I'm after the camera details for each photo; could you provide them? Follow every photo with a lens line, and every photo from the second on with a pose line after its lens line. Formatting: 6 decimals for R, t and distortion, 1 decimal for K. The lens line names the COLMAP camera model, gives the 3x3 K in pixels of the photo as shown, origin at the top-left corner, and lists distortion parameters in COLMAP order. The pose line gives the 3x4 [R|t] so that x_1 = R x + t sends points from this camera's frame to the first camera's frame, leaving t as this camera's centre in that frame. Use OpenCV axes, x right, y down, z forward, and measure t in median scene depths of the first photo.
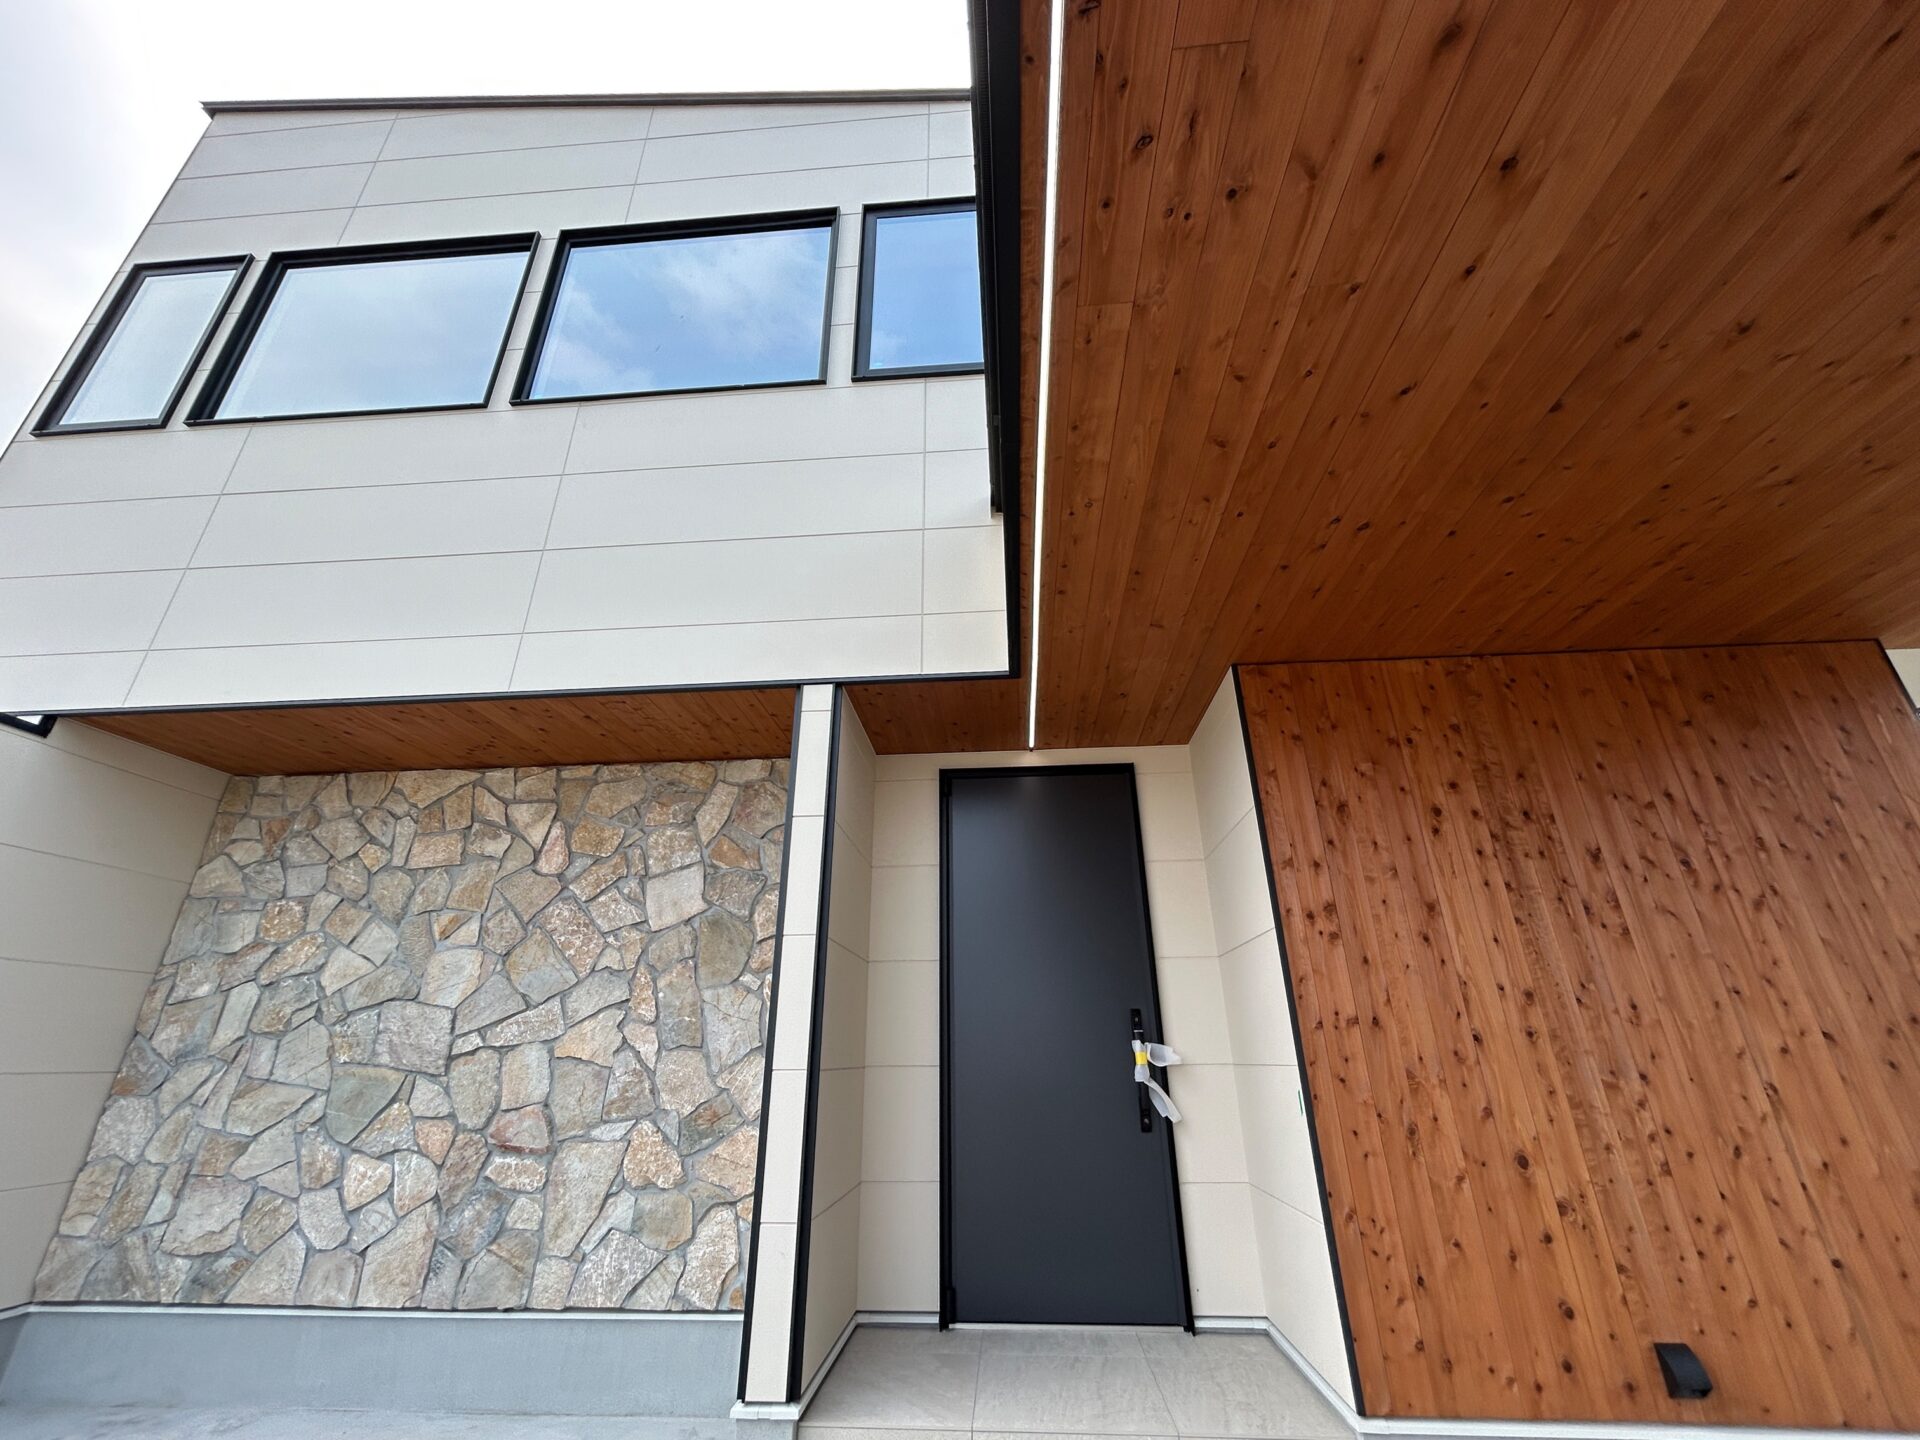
lens RADIAL K [[771.9, 0, 955.9], [0, 771.9, 716.8], [0, 0, 1]] dist [-0.004278, 0.000764]
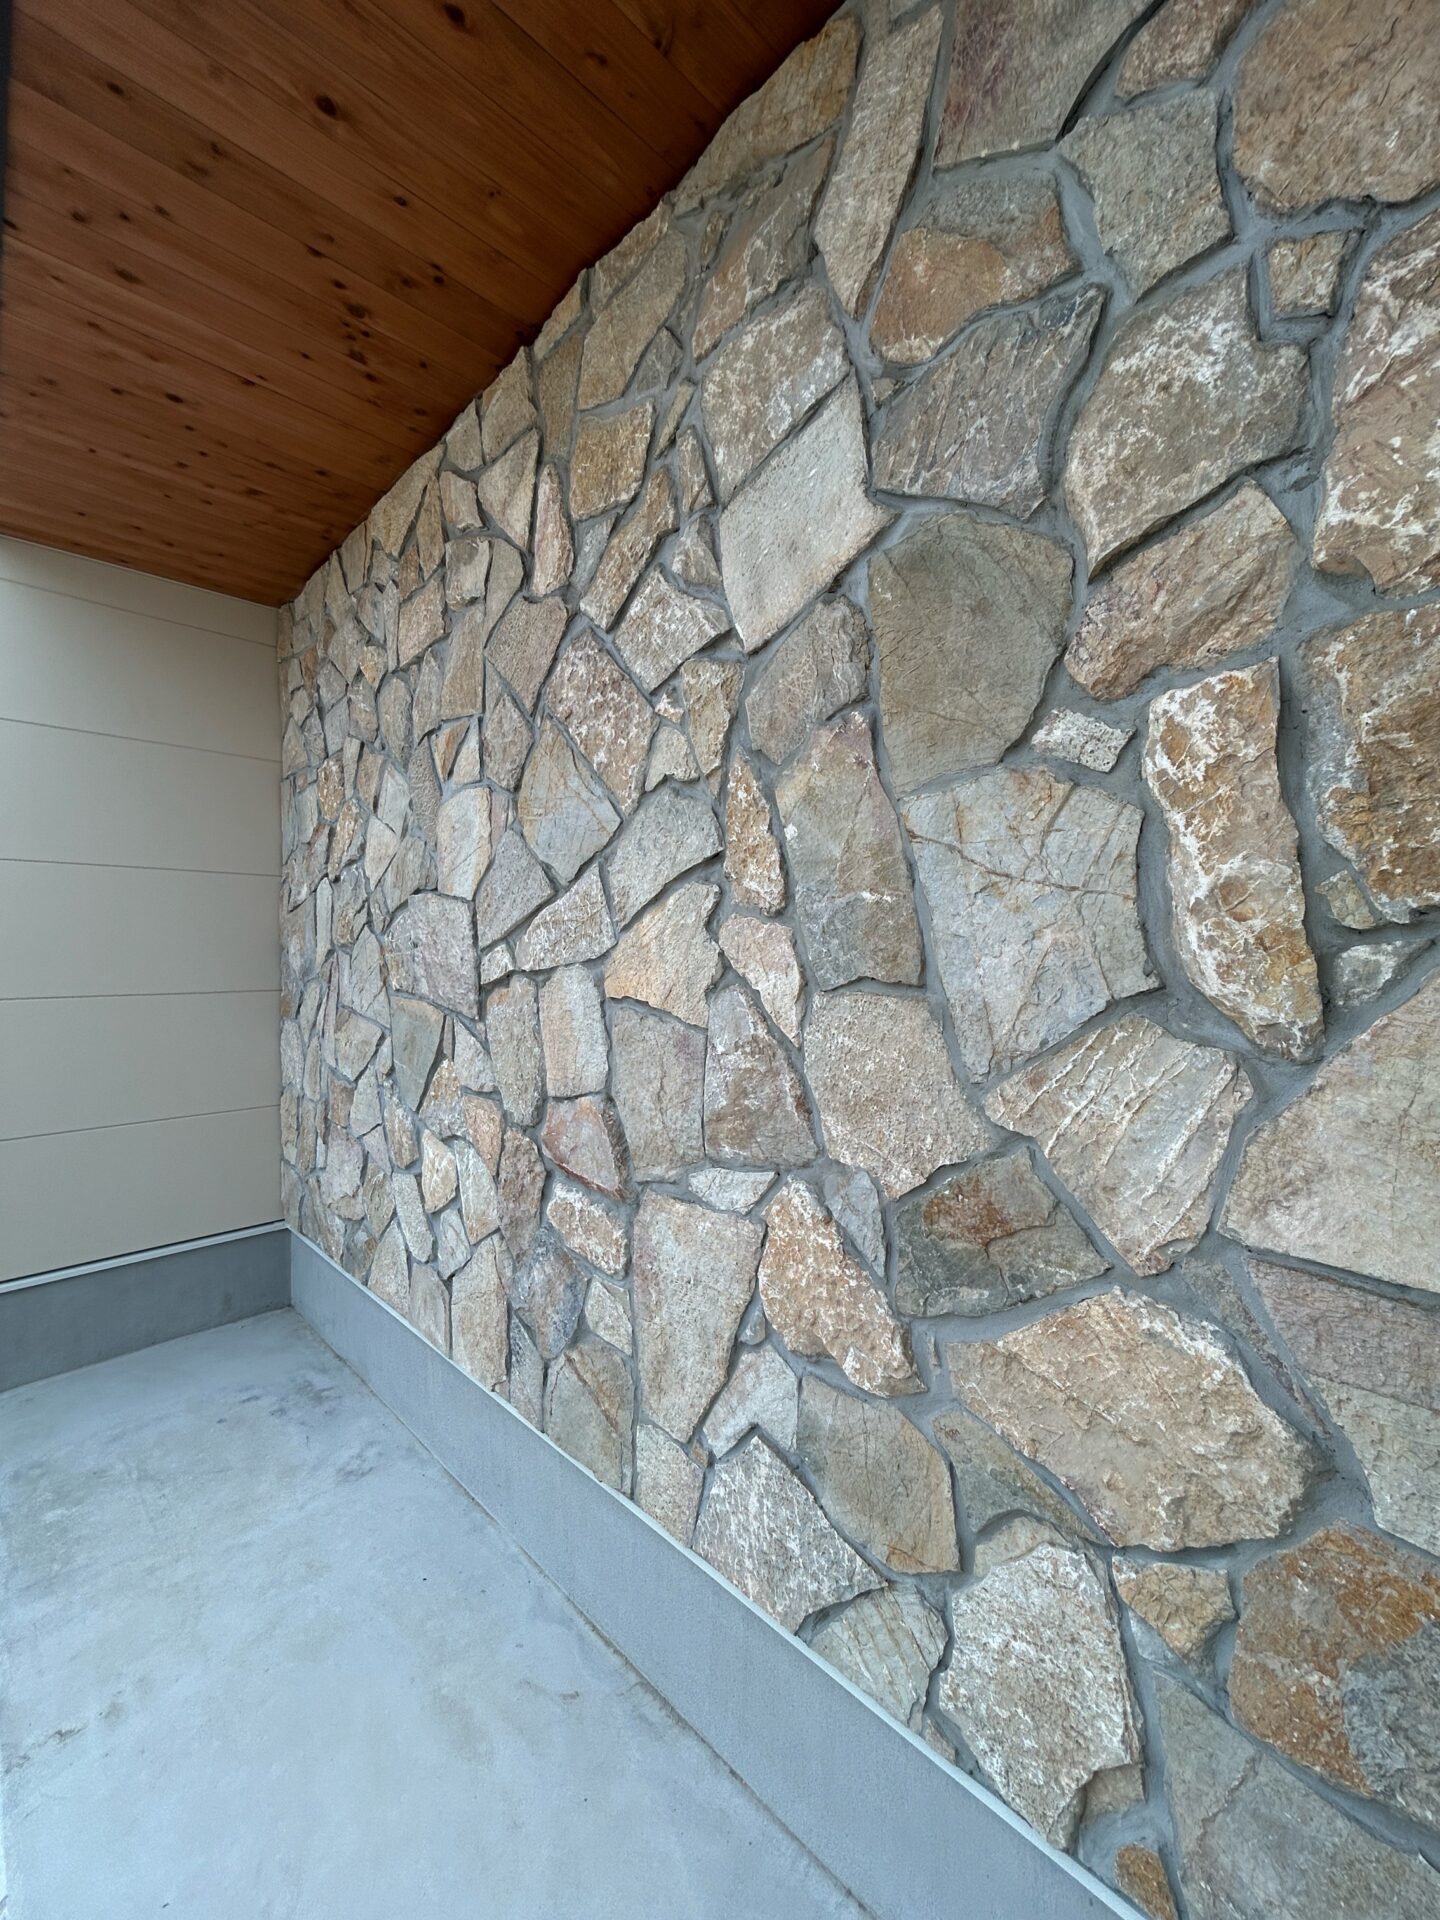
lens RADIAL K [[771.9, 0, 714.6], [0, 771.9, 956.8], [0, 0, 1]] dist [-0.004278, 0.000764]
pose [[0.734005, 0.005182, -0.679124, -0.191546], [0.272045, 0.913995, 0.301005, 0.309830], [0.622276, -0.405692, 0.669468, 0.760994]]
